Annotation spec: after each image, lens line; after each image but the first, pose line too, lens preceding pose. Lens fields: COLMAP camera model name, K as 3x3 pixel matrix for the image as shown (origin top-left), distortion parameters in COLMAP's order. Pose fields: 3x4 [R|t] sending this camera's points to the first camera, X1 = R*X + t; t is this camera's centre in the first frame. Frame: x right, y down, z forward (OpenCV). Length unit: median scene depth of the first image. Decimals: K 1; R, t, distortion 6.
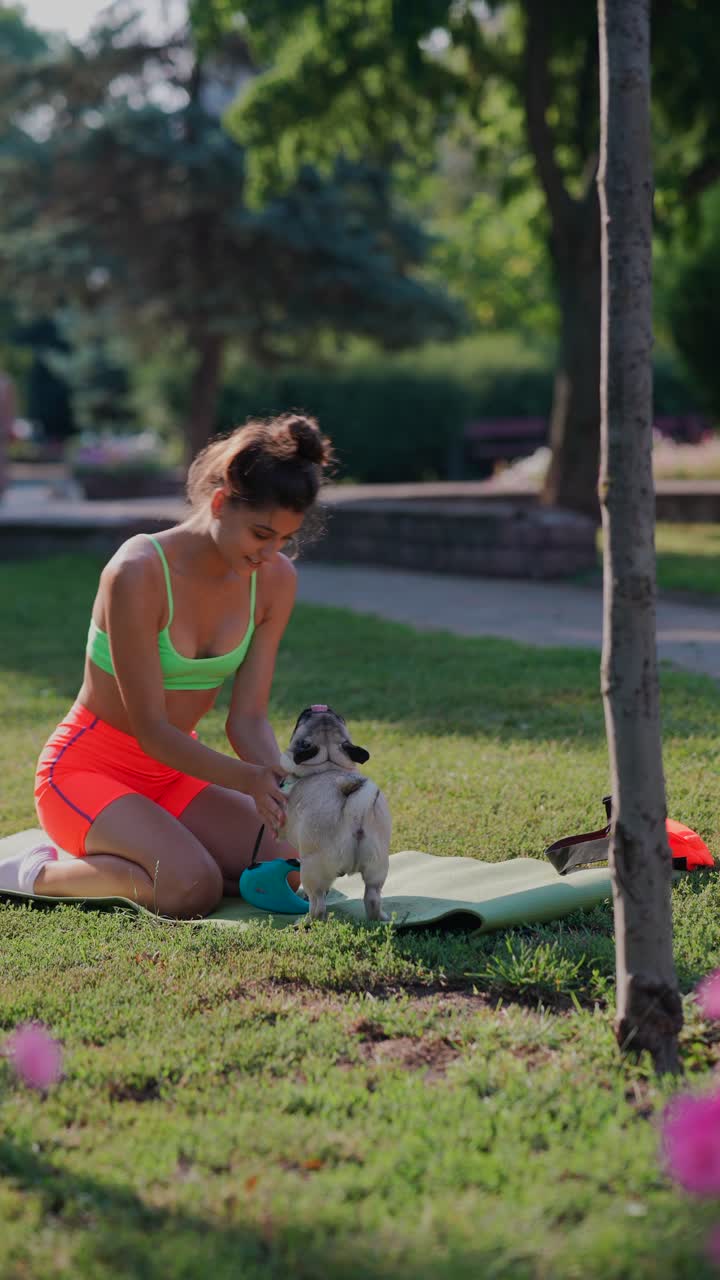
lens RADIAL K [[2963.2, 0, 359.6], [0, 2963.2, 638.9], [0, 0, 1]] dist [0.050131, 0.000000]
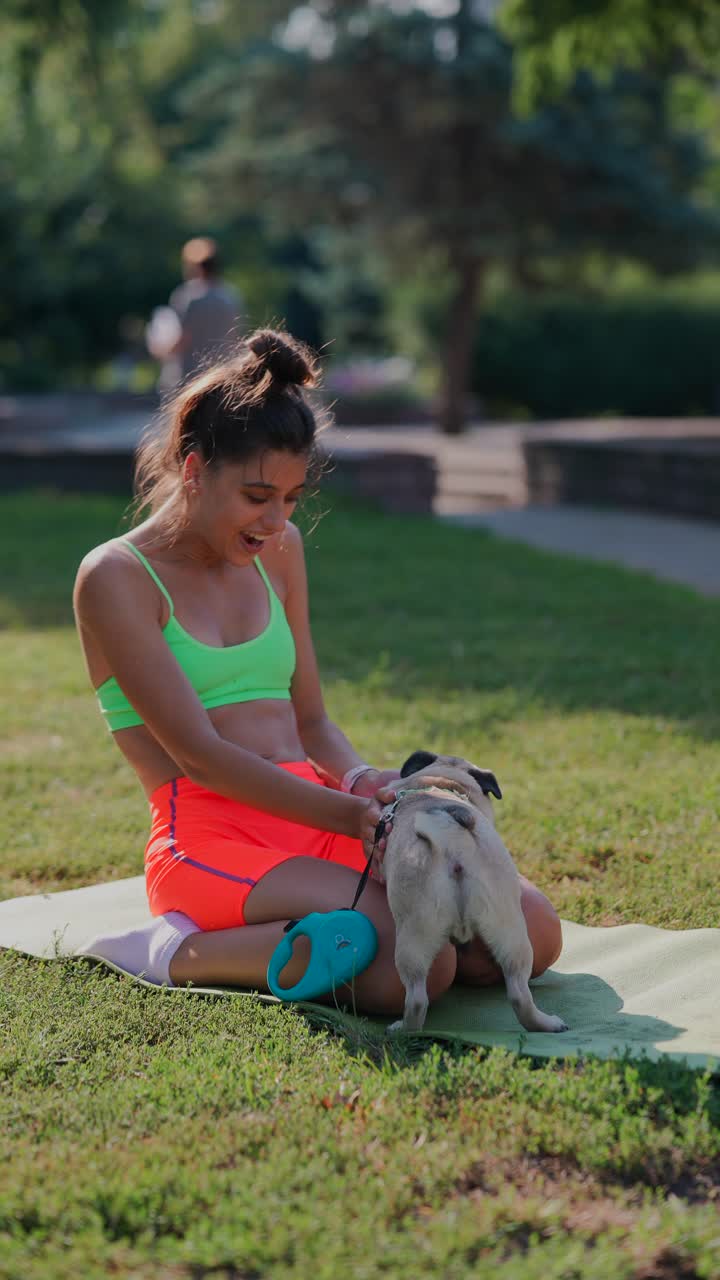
lens RADIAL K [[2963.2, 0, 360.4], [0, 2963.2, 639.9], [0, 0, 1]] dist [0.050131, 0.000000]
pose [[0.995867, 0.036383, -0.083214, -0.009376], [-0.034477, 0.999112, 0.024230, -0.009634], [0.084022, -0.021261, 0.996237, 0.209938]]
